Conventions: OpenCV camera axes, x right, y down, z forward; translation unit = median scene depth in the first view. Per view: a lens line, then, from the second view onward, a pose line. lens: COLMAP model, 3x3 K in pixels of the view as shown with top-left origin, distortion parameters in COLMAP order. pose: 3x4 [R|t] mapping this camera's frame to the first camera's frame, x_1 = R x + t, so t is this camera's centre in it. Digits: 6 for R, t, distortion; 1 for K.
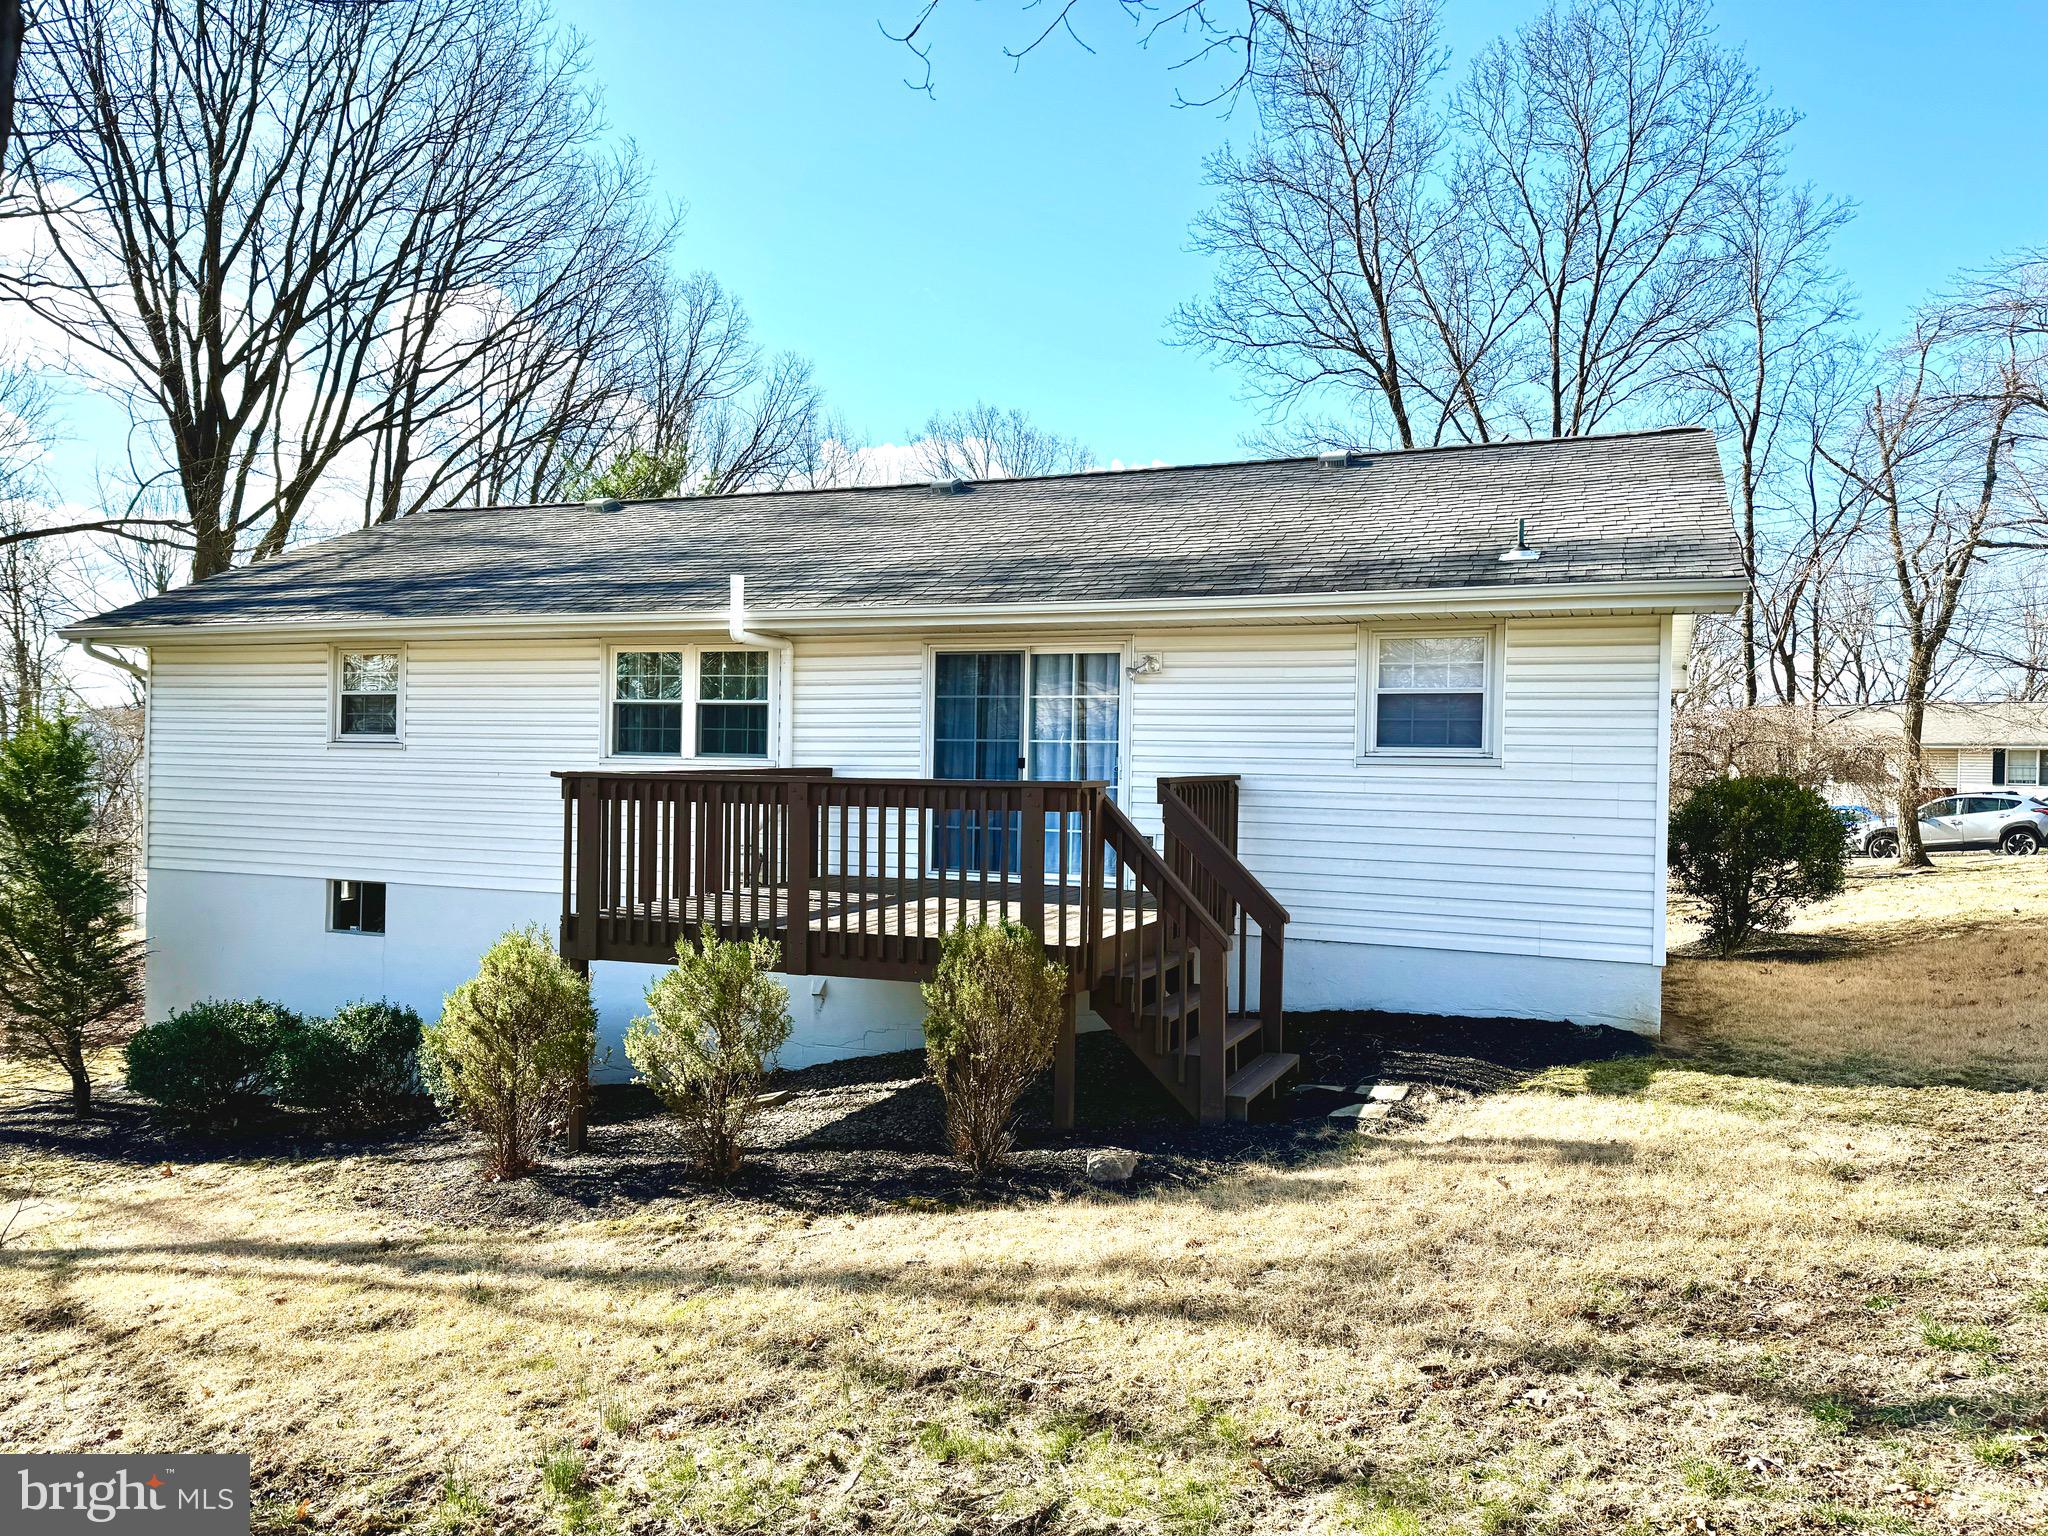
lens RADIAL K [[1410.6, 0, 1037.2], [0, 1410.6, 770.8], [0, 0, 1]] dist [0.105232, -0.163735]
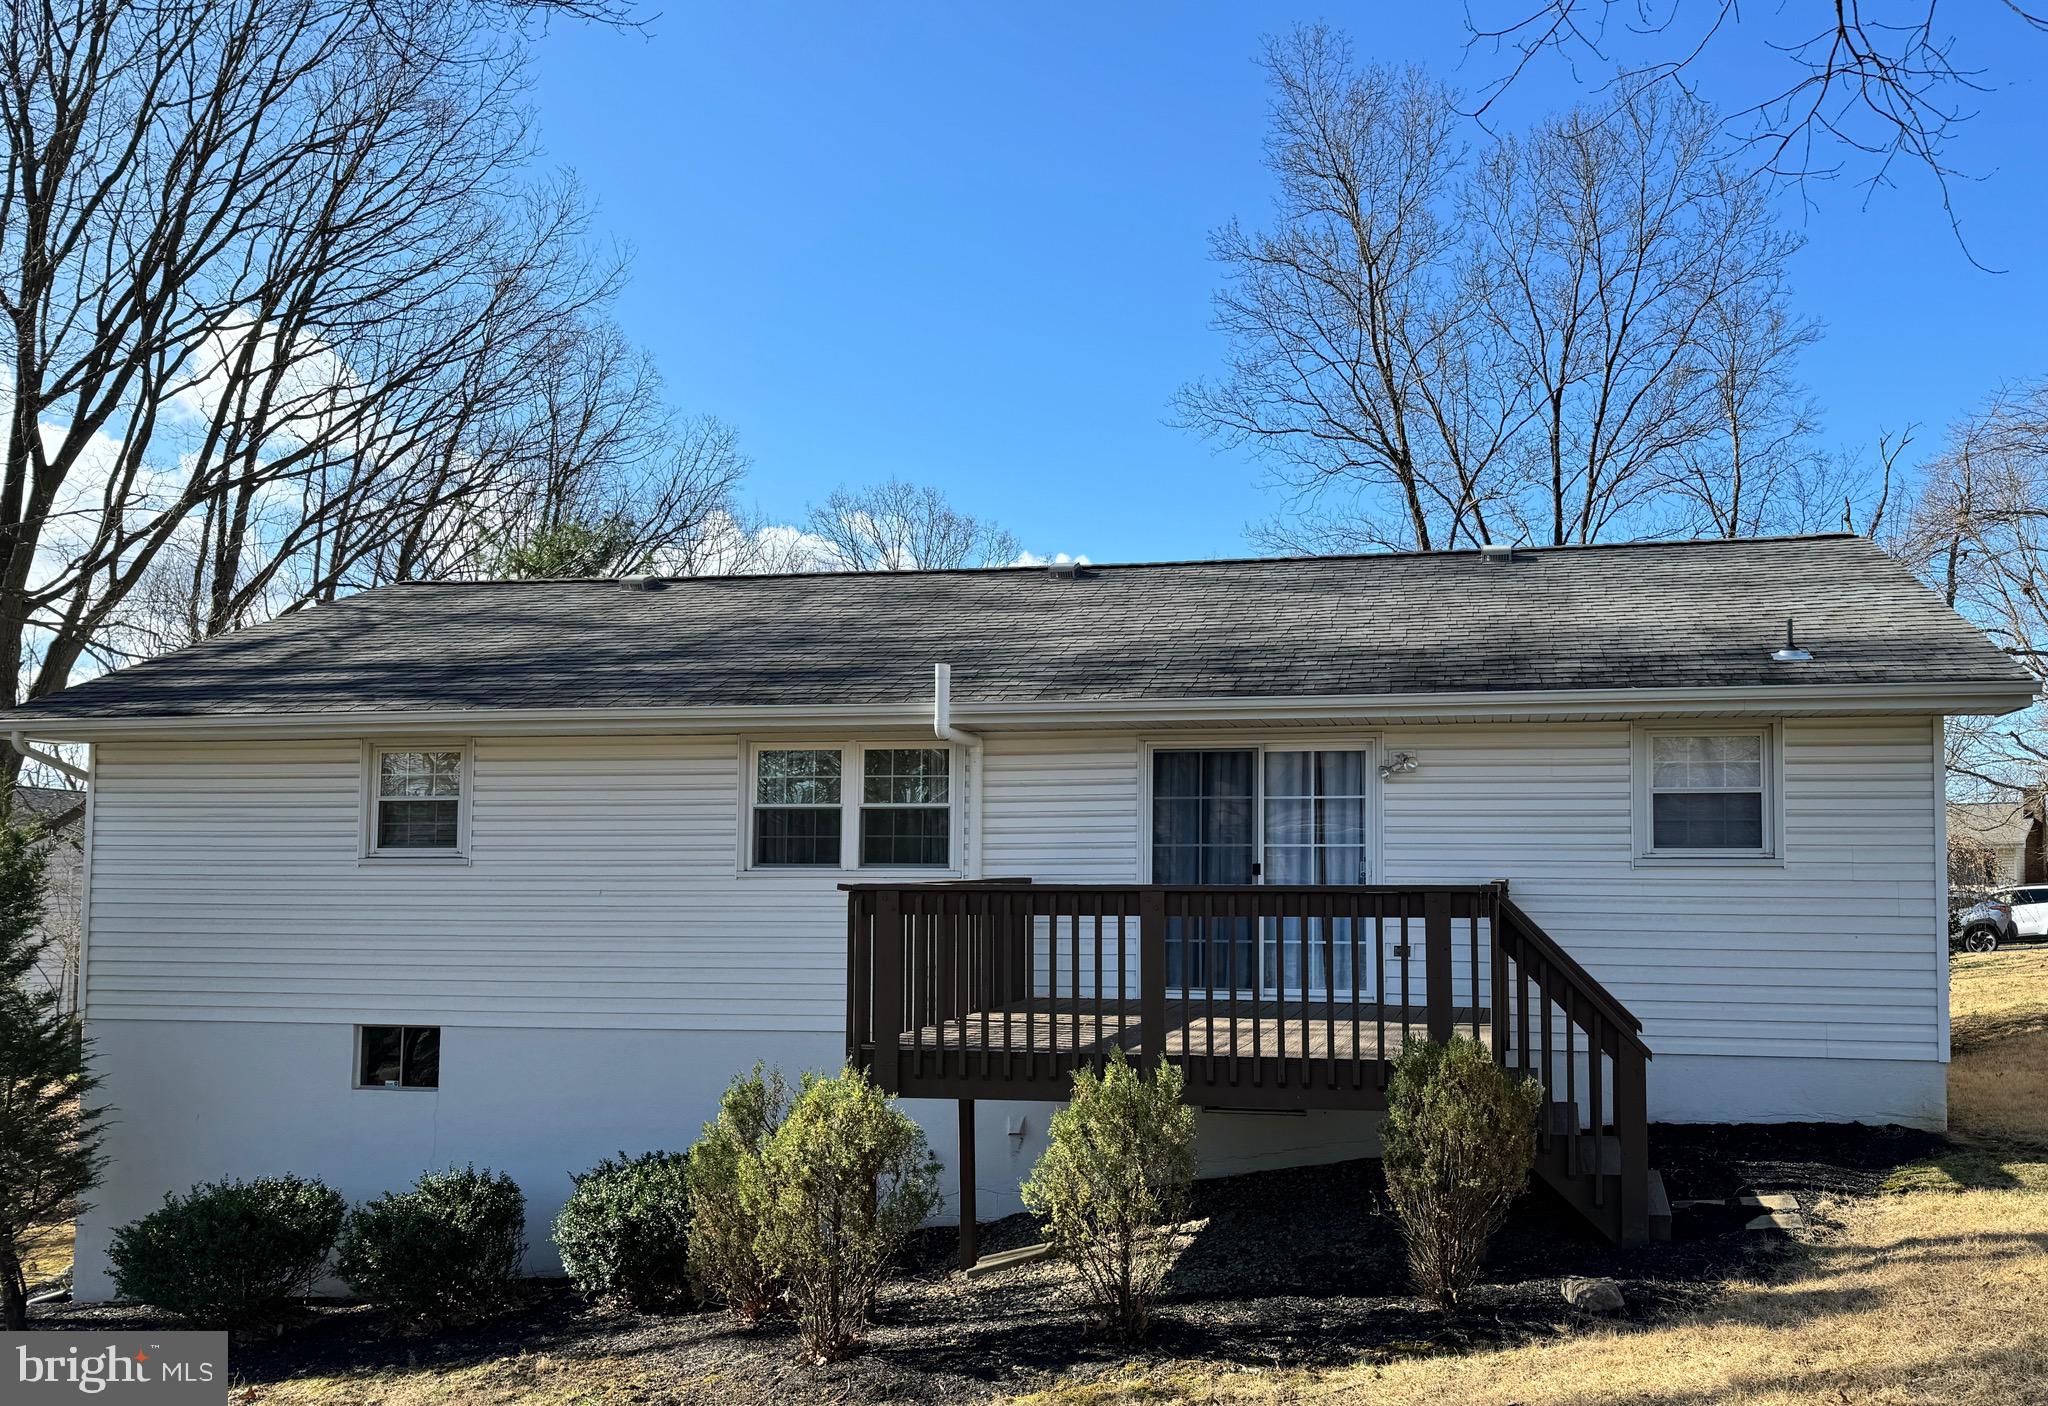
lens RADIAL K [[1553.8, 0, 1089.3], [0, 1553.8, 820.5], [0, 0, 1]] dist [0.109473, -0.186768]
pose [[0.978063, -0.006174, 0.208219, -0.343175], [0.014783, 0.999098, -0.039817, 0.001320], [-0.207786, 0.042022, 0.977271, 0.026632]]
